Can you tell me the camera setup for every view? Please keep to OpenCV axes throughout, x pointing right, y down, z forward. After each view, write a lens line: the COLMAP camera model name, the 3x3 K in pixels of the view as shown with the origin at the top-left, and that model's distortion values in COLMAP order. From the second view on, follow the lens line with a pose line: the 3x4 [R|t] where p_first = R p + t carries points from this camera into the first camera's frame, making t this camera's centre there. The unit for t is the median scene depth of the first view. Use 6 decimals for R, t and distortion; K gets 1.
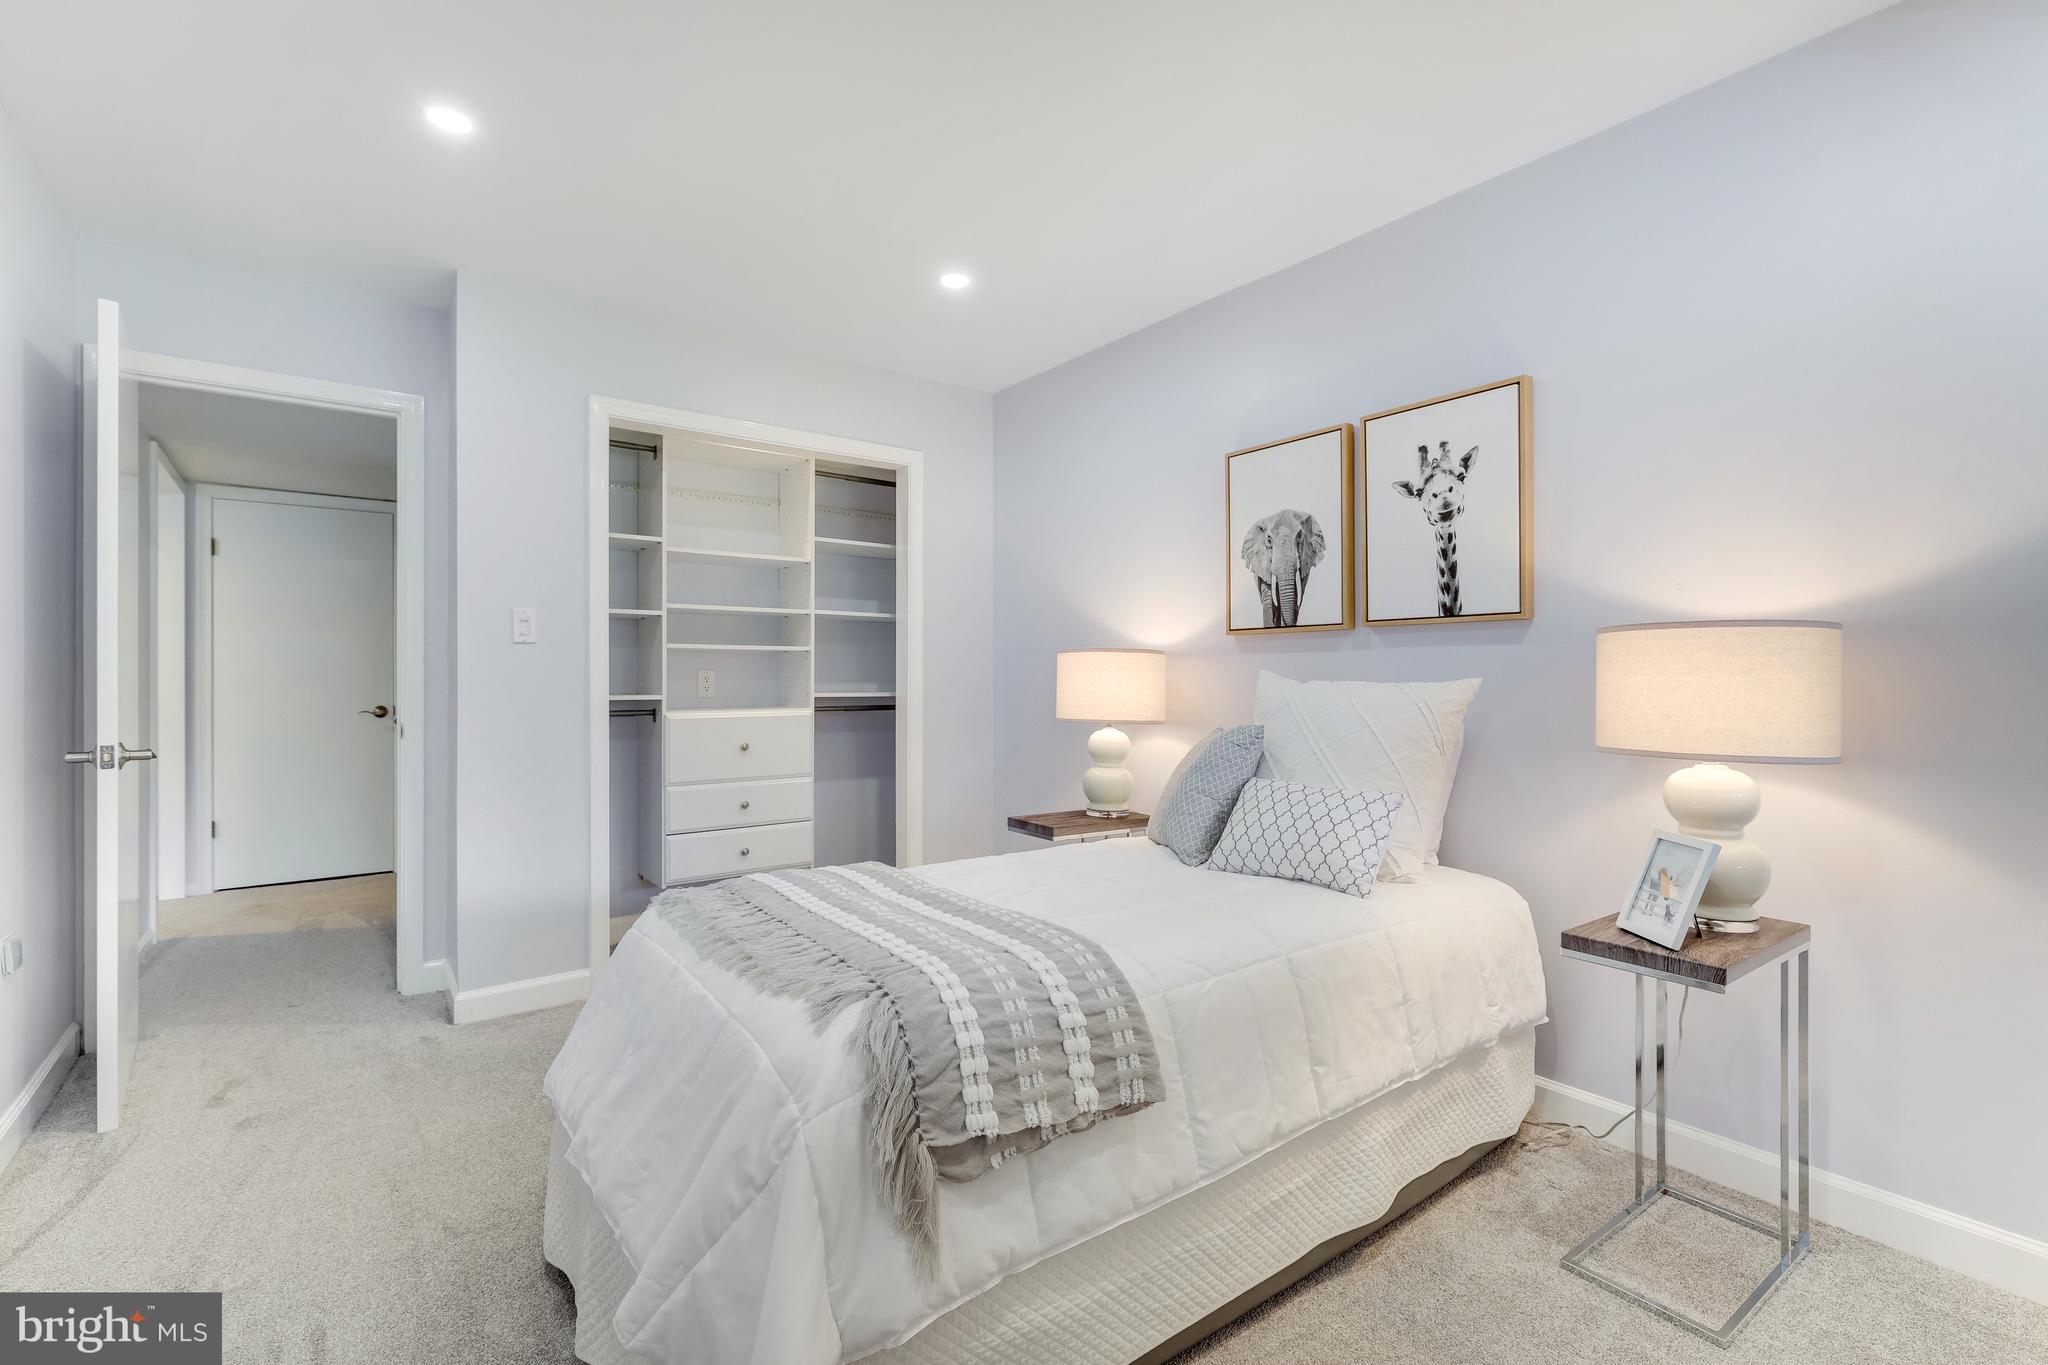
lens RADIAL K [[882.2, 0, 1007.0], [0, 882.2, 672.4], [0, 0, 1]] dist [0.000756, -0.000370]
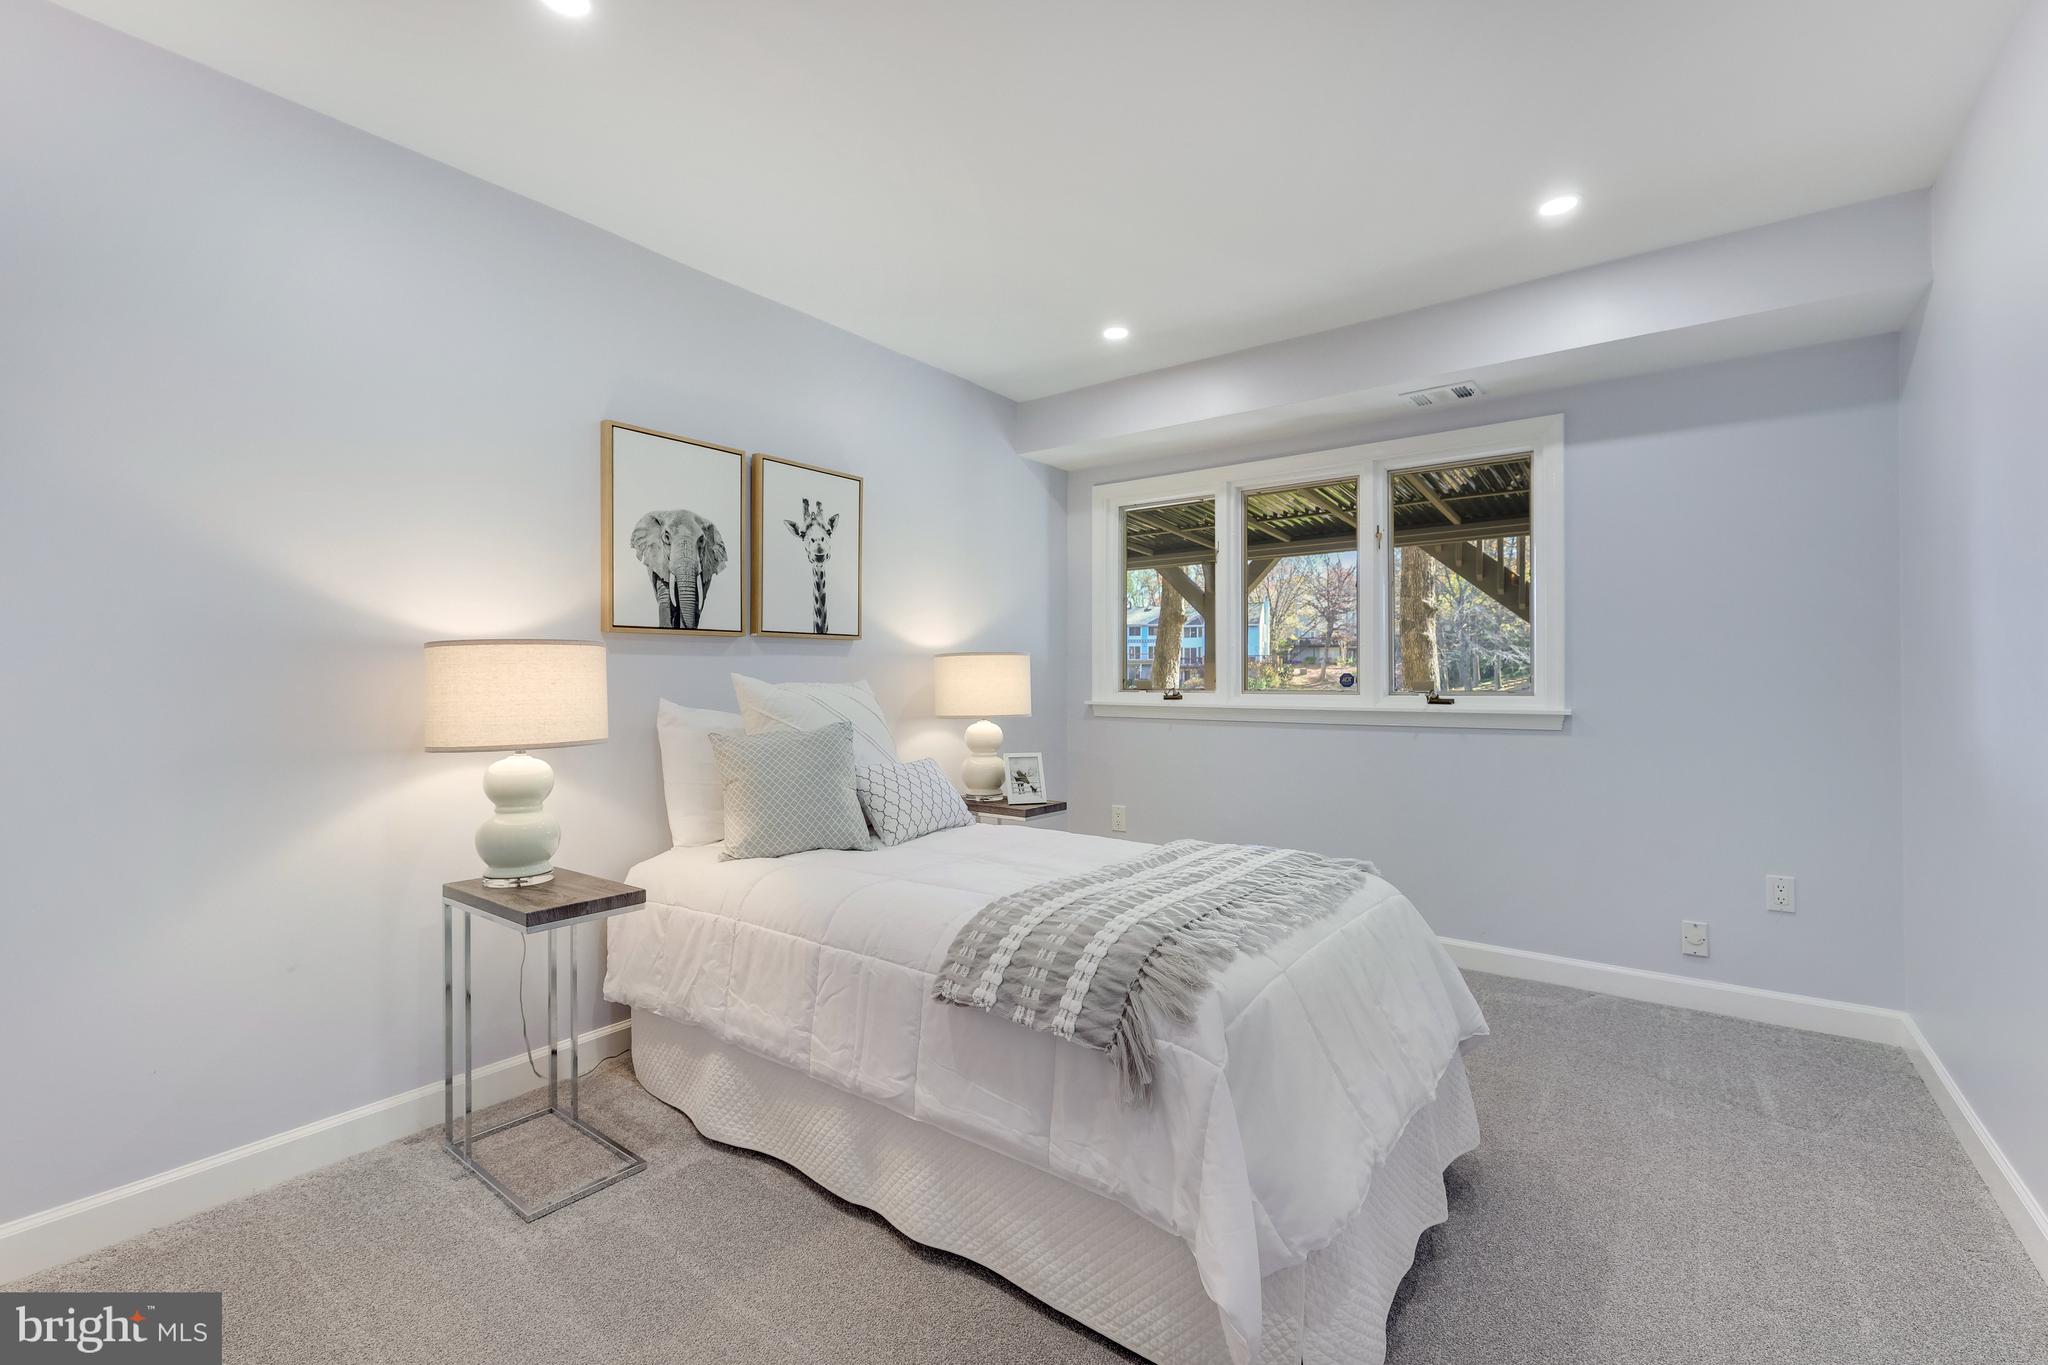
lens RADIAL K [[882.2, 0, 1007.0], [0, 882.2, 672.4], [0, 0, 1]] dist [0.000756, -0.000370]
pose [[-0.264187, 0.003364, 0.964466, -0.751013], [-0.003789, 0.999983, -0.004525, 0.000000], [-0.964464, -0.004849, -0.264170, 0.941532]]
